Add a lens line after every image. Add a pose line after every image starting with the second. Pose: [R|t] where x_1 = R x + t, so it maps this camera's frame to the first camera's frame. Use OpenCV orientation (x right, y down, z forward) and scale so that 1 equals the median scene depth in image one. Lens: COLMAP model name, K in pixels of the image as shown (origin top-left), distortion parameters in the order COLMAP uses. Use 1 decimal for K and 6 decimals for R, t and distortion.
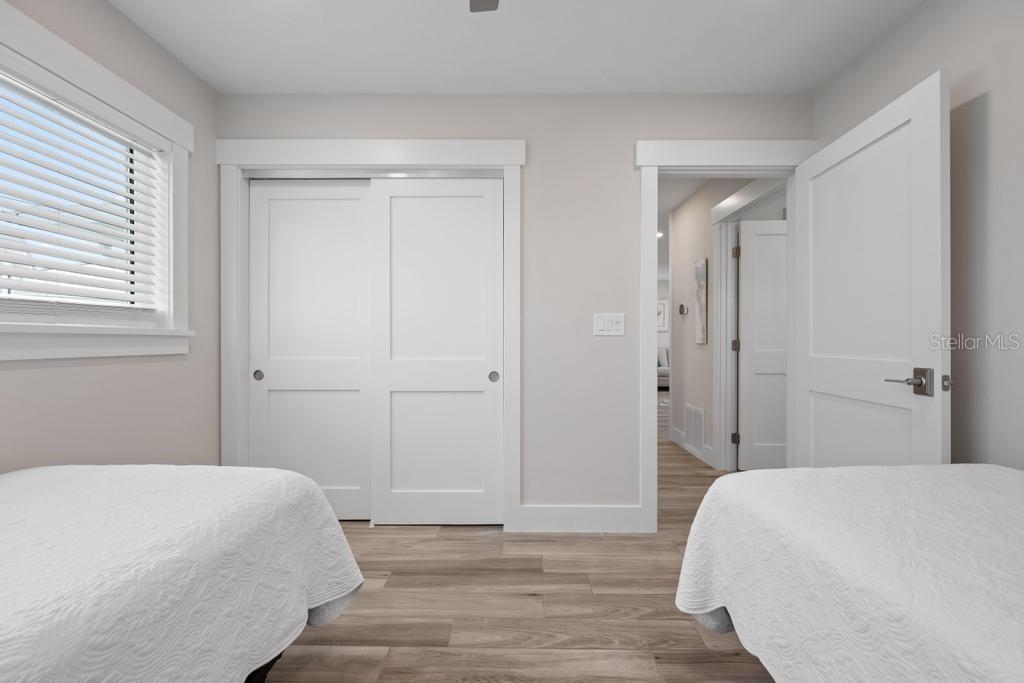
lens RADIAL K [[406.0, 0, 512.5], [0, 406.0, 346.1], [0, 0, 1]] dist [-0.001405, -0.000084]
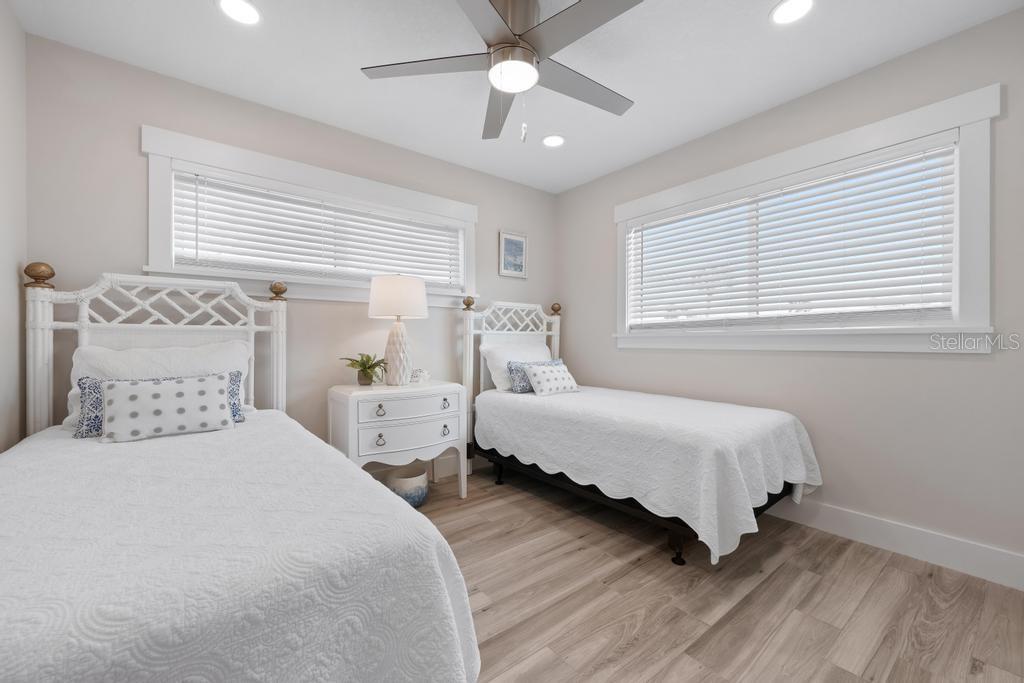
lens RADIAL K [[406.0, 0, 512.0], [0, 406.0, 340.2], [0, 0, 1]] dist [-0.001405, -0.000084]
pose [[-0.784137, -0.001182, -0.620587, 0.715016], [0.002097, 0.999987, -0.004555, -0.007390], [0.620584, -0.004873, -0.784125, 1.399865]]
